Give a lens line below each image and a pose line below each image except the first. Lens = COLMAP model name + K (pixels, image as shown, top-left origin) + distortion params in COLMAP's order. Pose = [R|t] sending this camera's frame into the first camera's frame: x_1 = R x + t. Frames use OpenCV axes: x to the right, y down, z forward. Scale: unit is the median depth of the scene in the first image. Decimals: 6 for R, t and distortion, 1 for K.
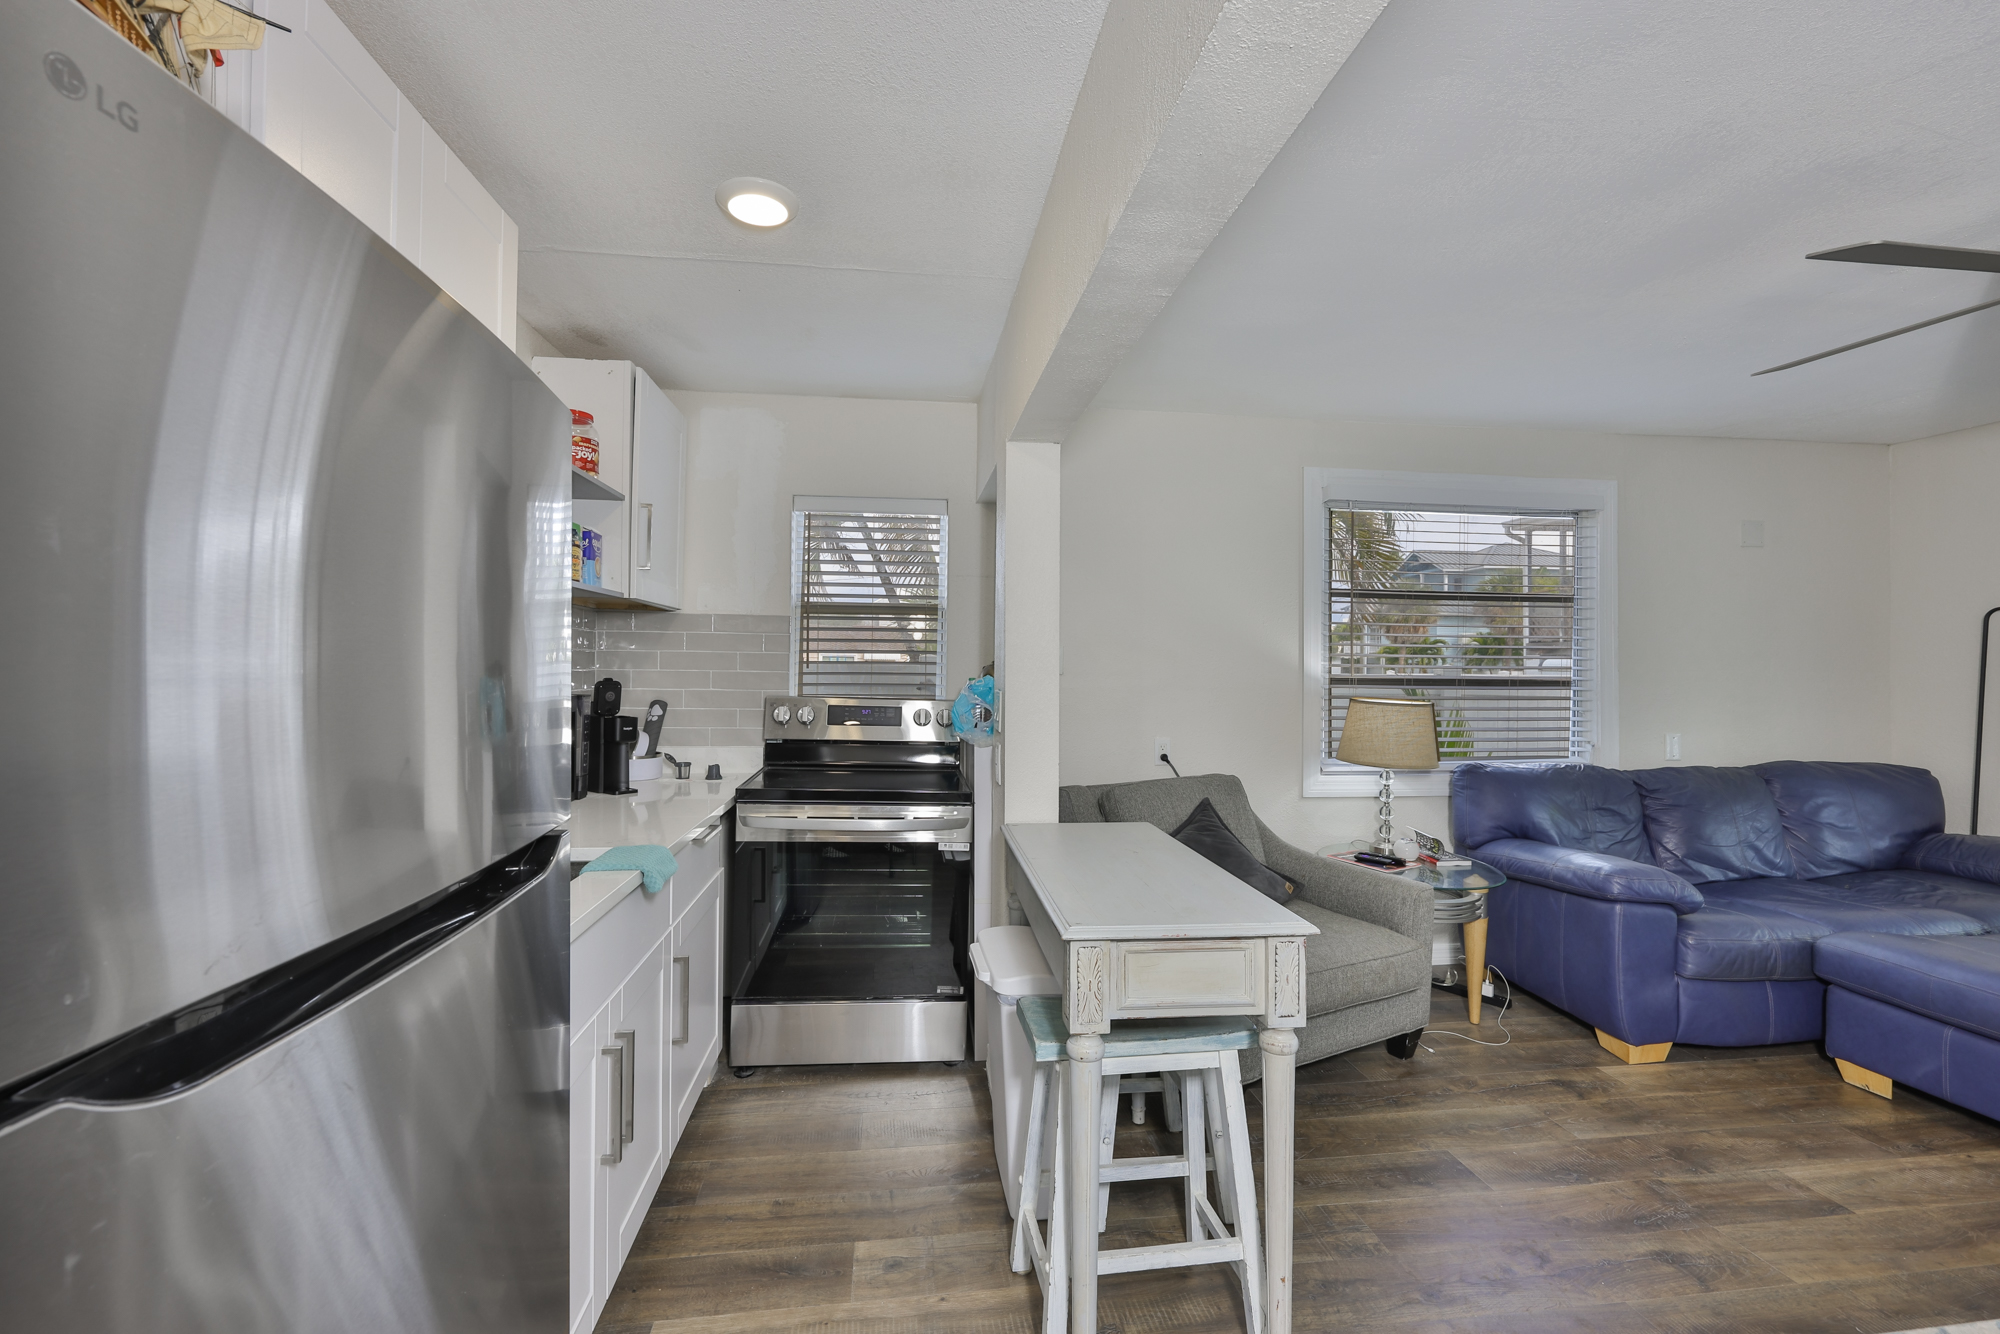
lens RADIAL K [[841.5, 0, 995.8], [0, 841.5, 665.3], [0, 0, 1]] dist [-0.000316, 0.000324]
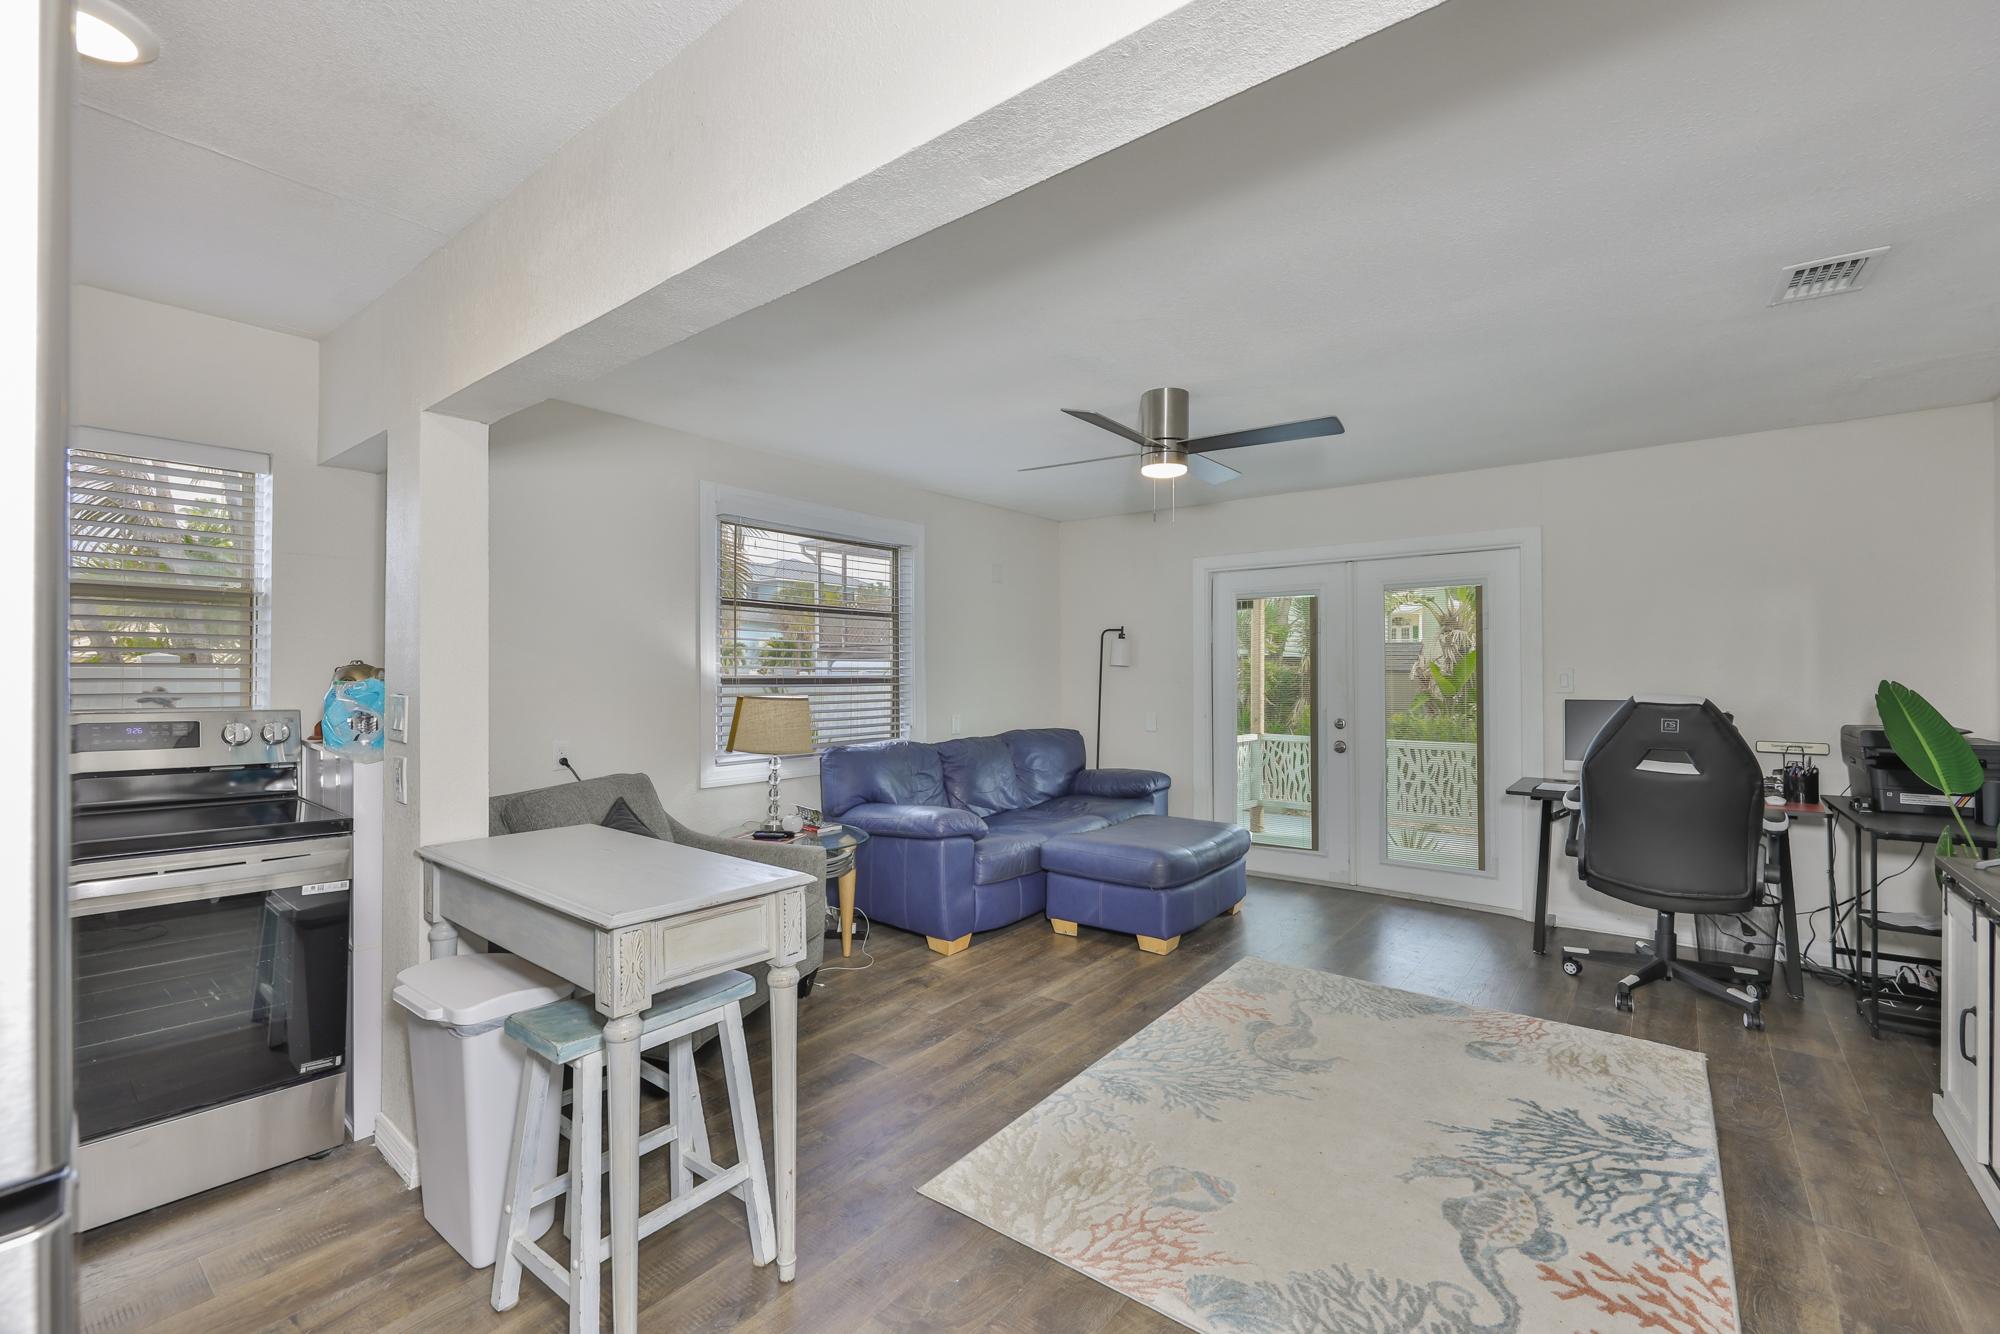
lens RADIAL K [[846.1, 0, 987.3], [0, 846.1, 668.4], [0, 0, 1]] dist [-0.001483, 0.000030]
pose [[0.720527, -0.003836, 0.693416, -0.153627], [0.002647, 0.999993, 0.002782, 0.002396], [-0.693422, -0.000169, 0.720532, -0.035911]]
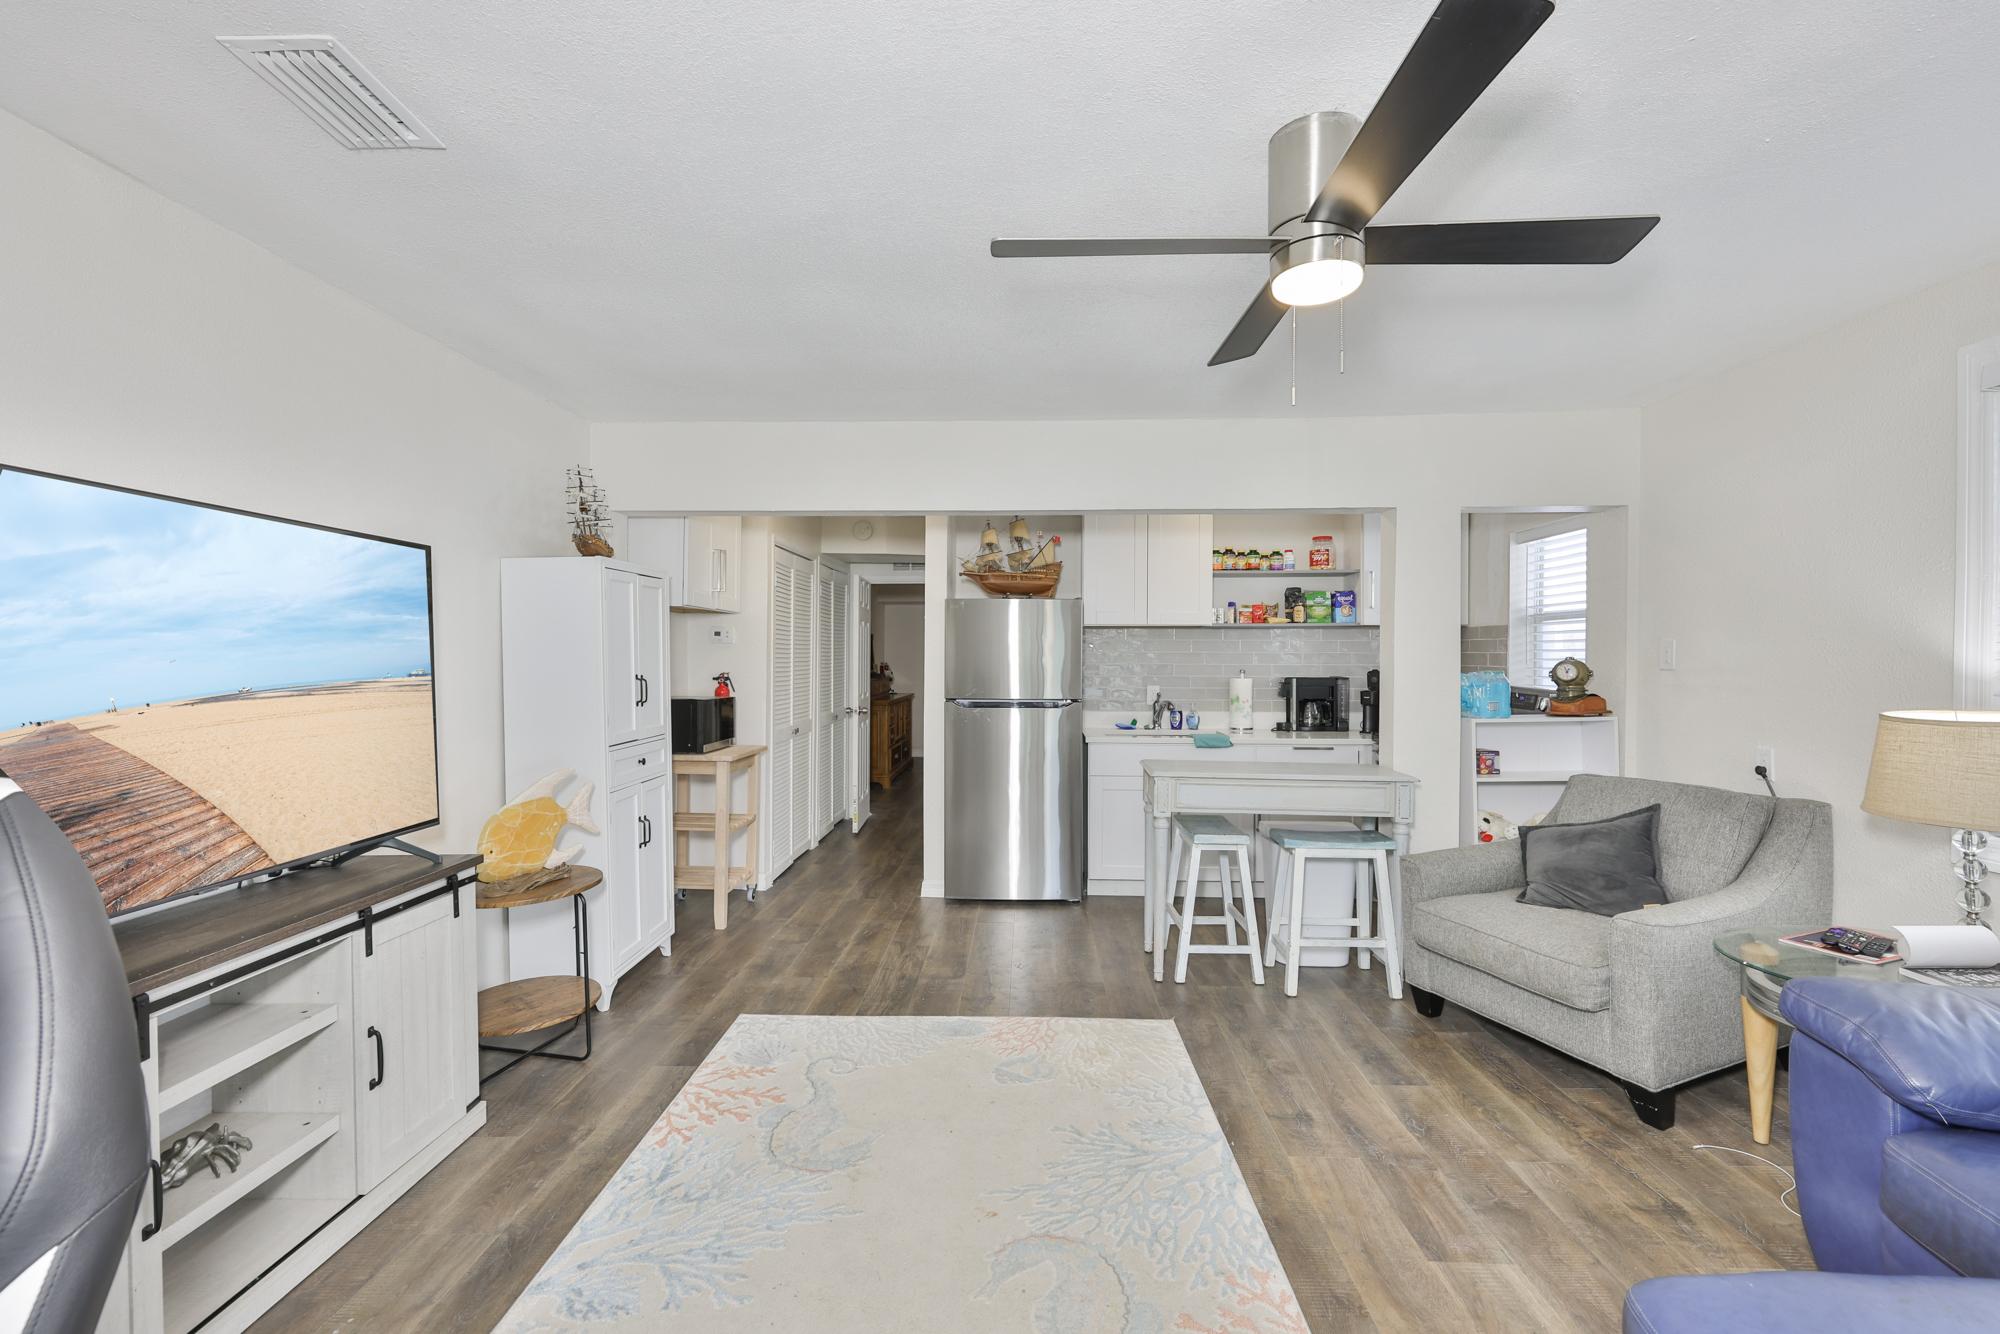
lens RADIAL K [[847.4, 0, 1010.7], [0, 847.4, 662.1], [0, 0, 1]] dist [-0.002943, 0.000157]
pose [[-0.138933, -0.003514, -0.990296, 1.427780], [0.001036, 0.999993, -0.003694, 0.007185], [0.990301, -0.001539, -0.138928, 0.489825]]
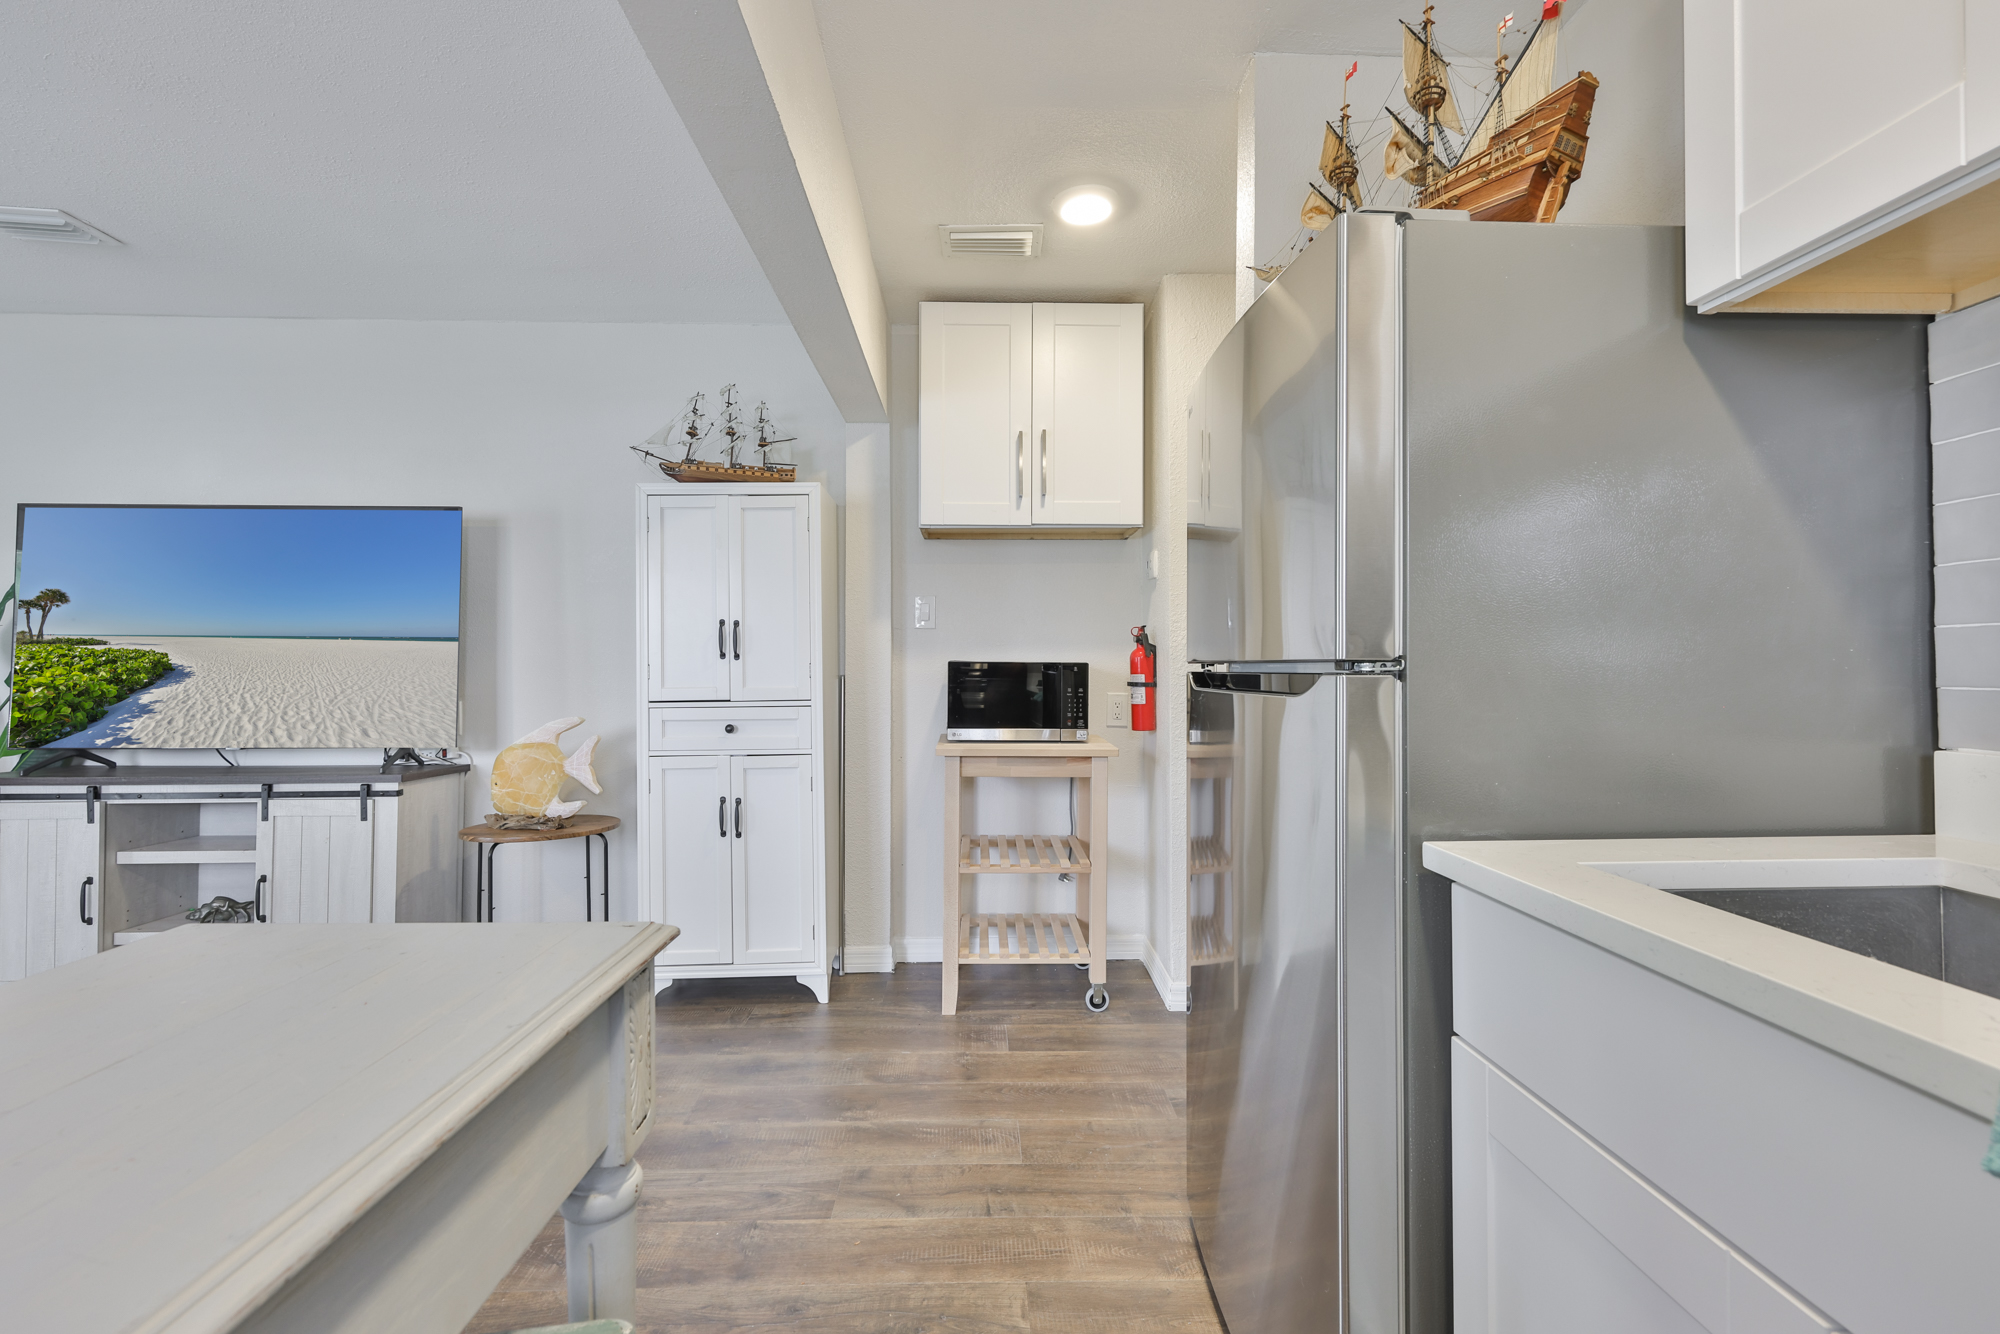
lens RADIAL K [[887.6, 0, 1009.9], [0, 887.6, 658.7], [0, 0, 1]] dist [-0.001276, -0.000126]
pose [[-0.997238, -0.004524, 0.074141, -0.077629], [-0.005856, 0.999825, -0.017764, 0.080181], [-0.074047, -0.018149, -0.997090, 0.784369]]
